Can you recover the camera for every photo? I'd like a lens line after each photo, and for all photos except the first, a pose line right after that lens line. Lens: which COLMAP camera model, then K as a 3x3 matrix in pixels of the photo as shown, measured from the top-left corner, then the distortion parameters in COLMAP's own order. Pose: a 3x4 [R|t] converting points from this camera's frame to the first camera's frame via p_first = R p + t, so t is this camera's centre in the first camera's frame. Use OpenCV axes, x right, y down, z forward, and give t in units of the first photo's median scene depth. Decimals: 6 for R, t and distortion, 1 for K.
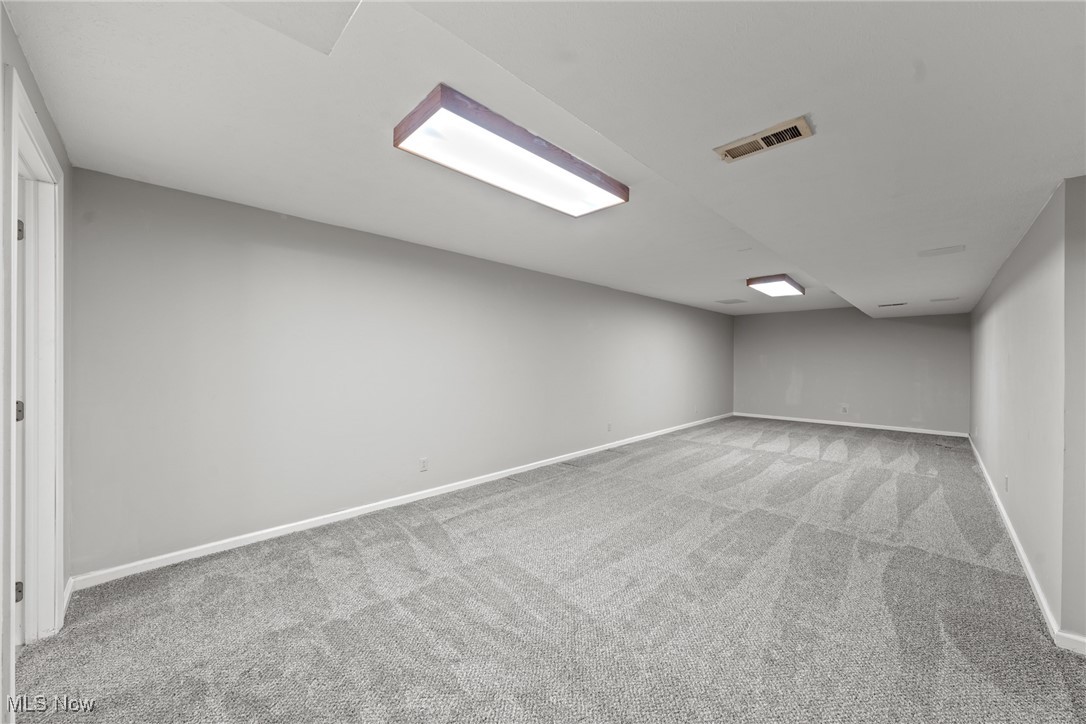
lens RADIAL K [[393.7, 0, 547.6], [0, 393.7, 361.2], [0, 0, 1]] dist [-0.000820, -0.000066]
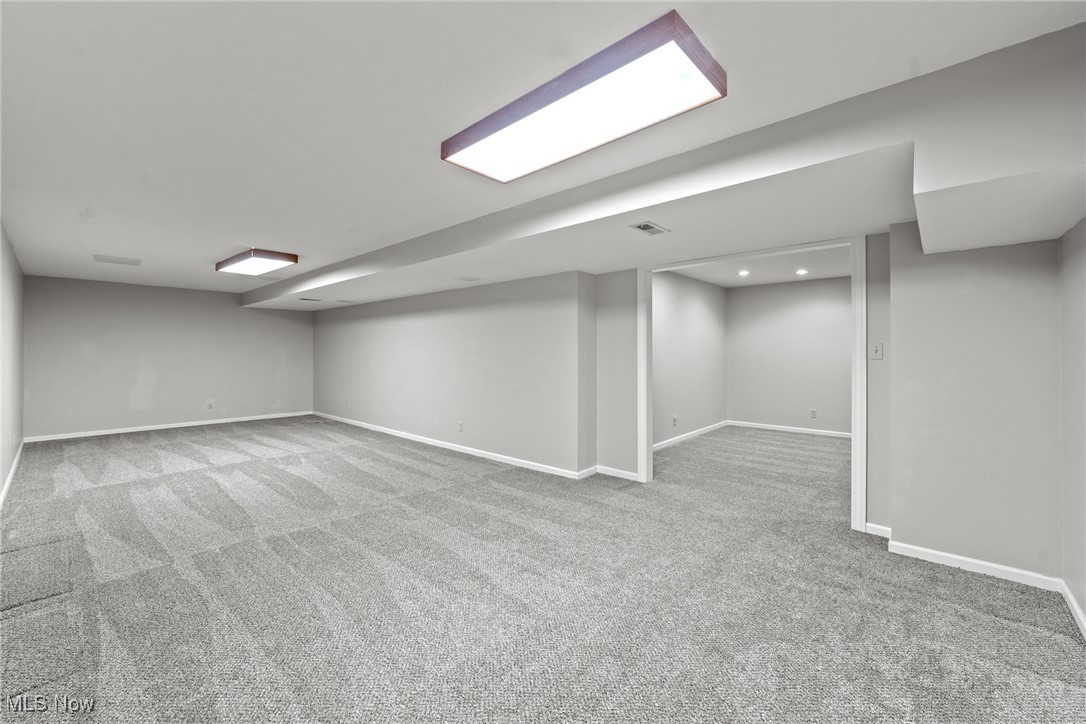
lens RADIAL K [[436.0, 0, 542.1], [0, 436.0, 358.3], [0, 0, 1]] dist [-0.000101, 0.000026]
pose [[-0.044774, -0.017009, 0.998852, -0.606251], [0.000364, 0.999855, 0.017042, -0.004076], [-0.998997, 0.001126, -0.044761, 0.688147]]
